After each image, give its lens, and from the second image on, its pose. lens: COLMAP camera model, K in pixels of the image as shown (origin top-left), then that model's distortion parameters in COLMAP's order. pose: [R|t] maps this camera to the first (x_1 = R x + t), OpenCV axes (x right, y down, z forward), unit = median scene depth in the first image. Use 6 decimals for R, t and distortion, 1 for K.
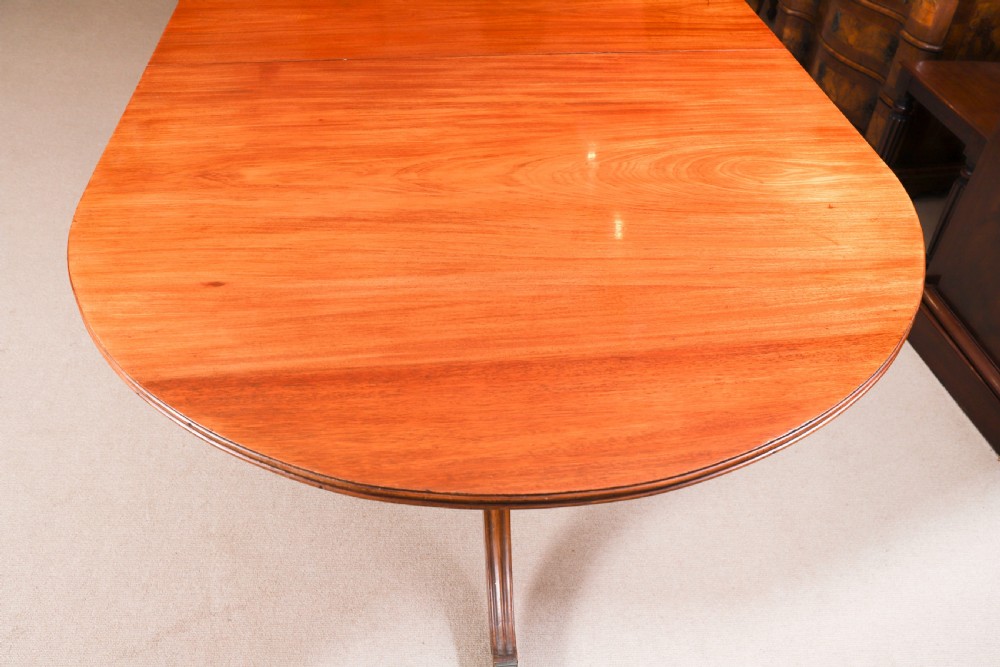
lens RADIAL K [[841.4, 0, 500.0], [0, 841.4, 333.5], [0, 0, 1]] dist [-0.081830, 0.131716]
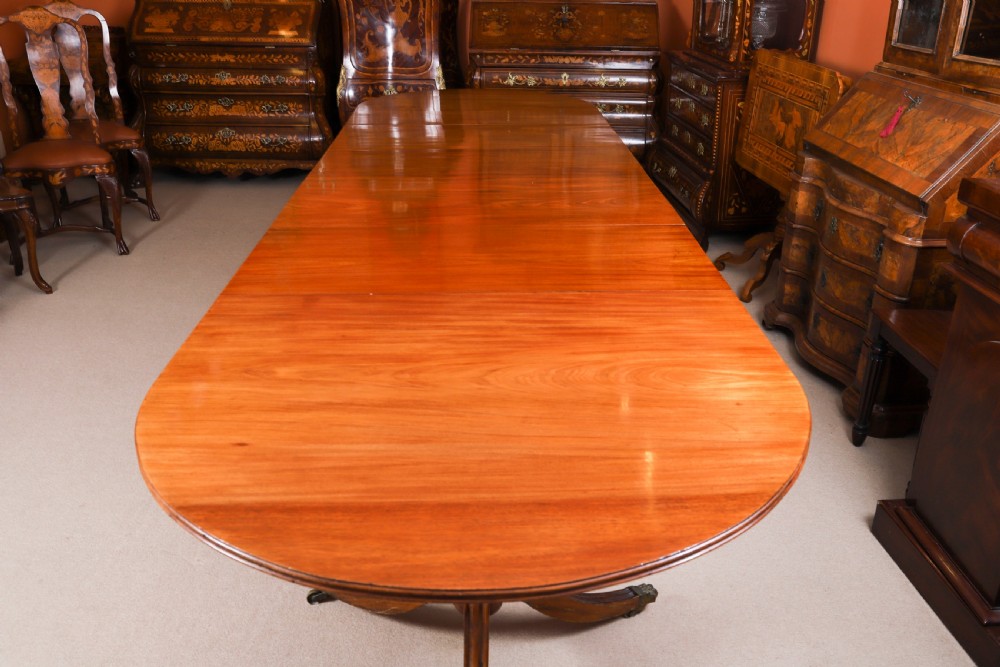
lens RADIAL K [[854.5, 0, 500.0], [0, 854.5, 333.5], [0, 0, 1]] dist [-0.070959, 0.114840]
pose [[0.996457, 0.013932, -0.082946, 0.158865], [-0.038252, 0.953358, -0.299407, 0.146789], [0.074906, 0.301519, 0.950513, -0.266838]]
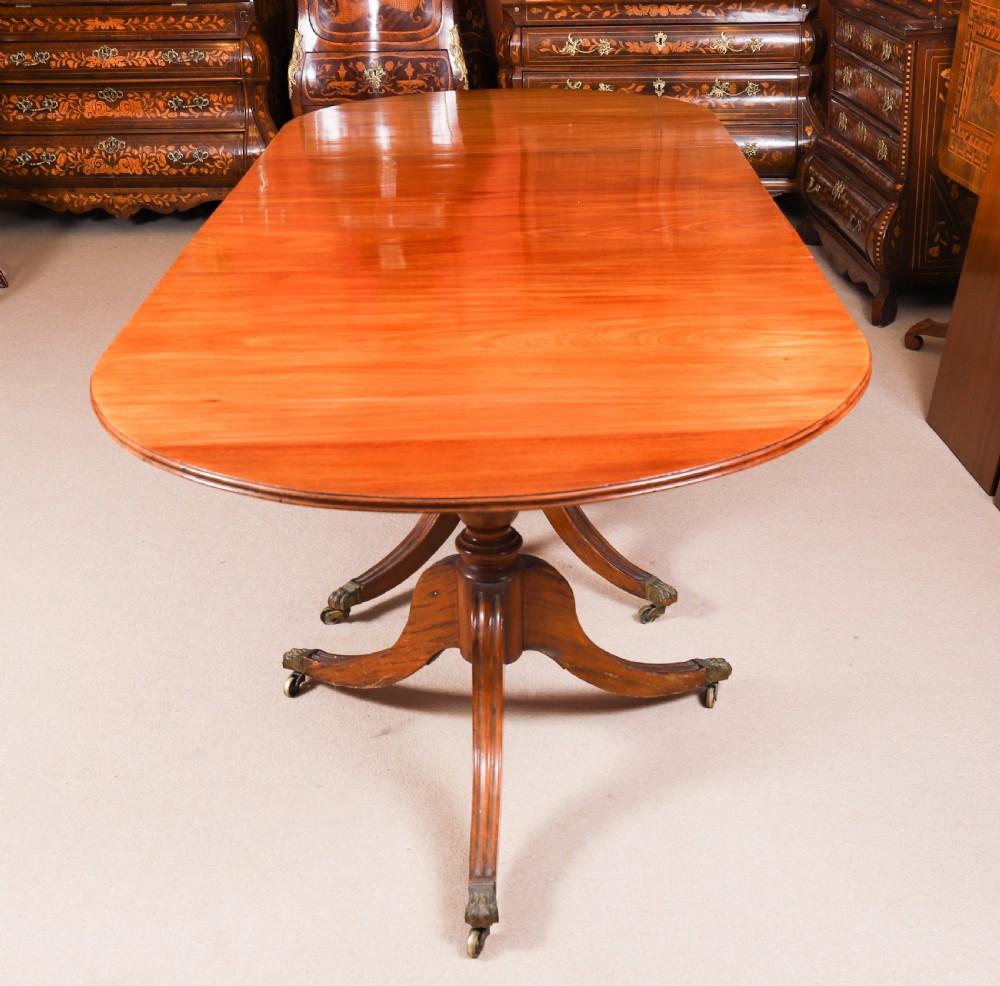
lens RADIAL K [[1476.5, 0, 500.0], [0, 1476.5, 493.0], [0, 0, 1]] dist [0.005418, -0.918111]
pose [[0.991868, 0.002736, -0.127243, 0.294189], [-0.040071, 0.955638, -0.291805, 0.598998], [0.120800, 0.294531, 0.947976, -0.796605]]
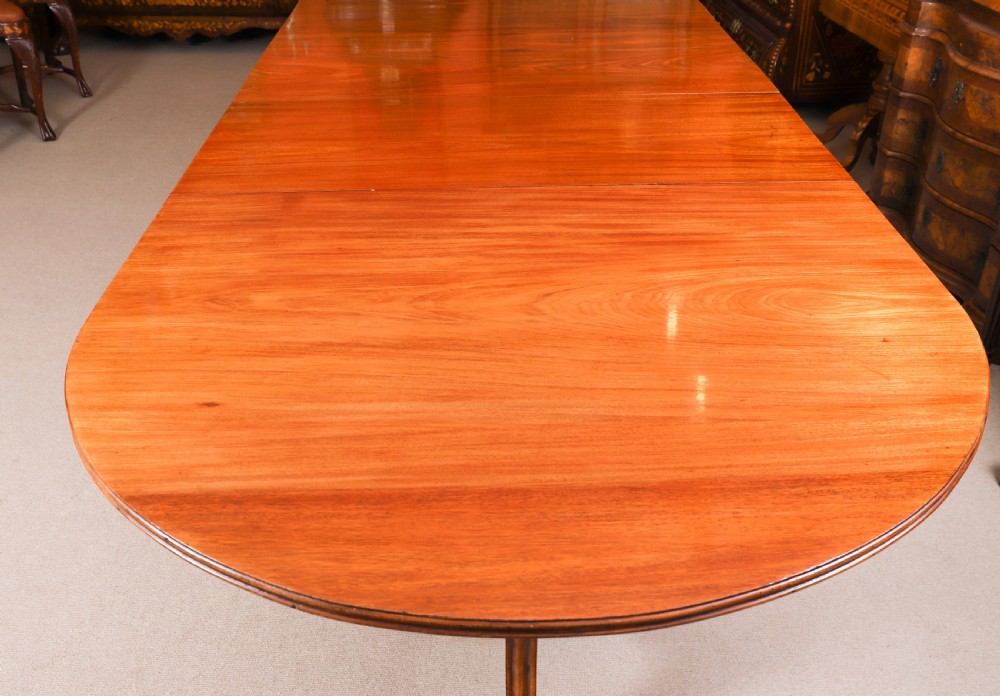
lens RADIAL K [[993.2, 0, 498.1], [0, 993.2, 379.7], [0, 0, 1]] dist [-0.077737, 0.124507]
pose [[0.996065, 0.017680, -0.086843, 0.077804], [-0.030881, 0.987727, -0.153109, 0.069860], [0.083070, 0.155188, 0.984386, -0.080964]]
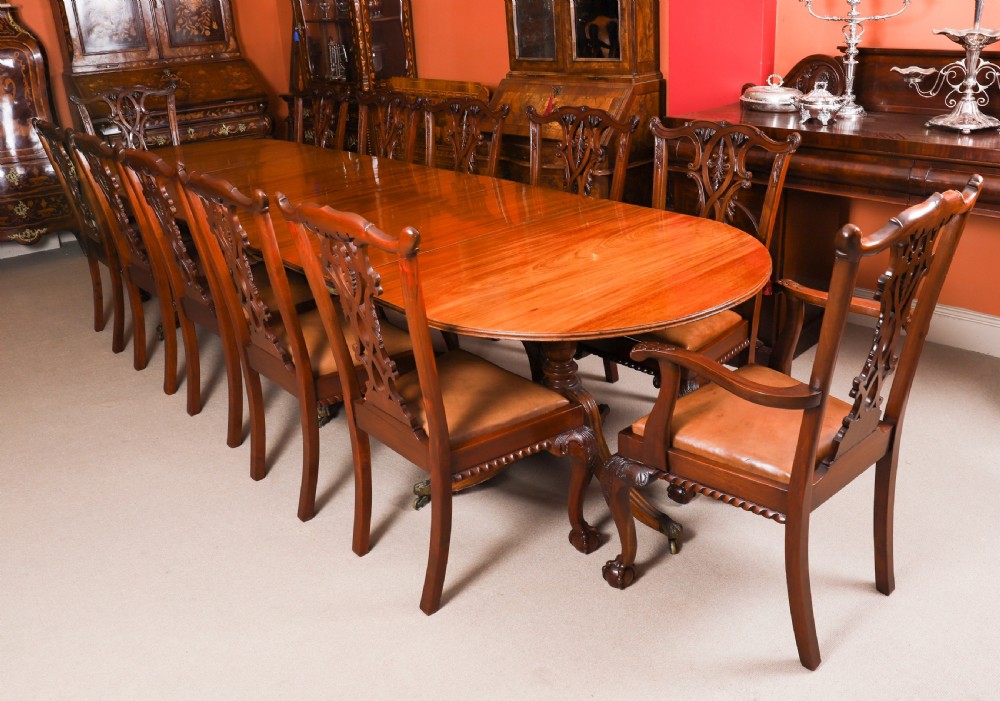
lens RADIAL K [[870.9, 0, 513.0], [0, 870.9, 307.3], [0, 0, 1]] dist [-0.099468, 0.109286]
pose [[0.805803, -0.269964, 0.527069, -1.420271], [0.447847, 0.860137, -0.244126, 0.412804], [-0.387446, 0.432764, 0.814003, -0.704393]]
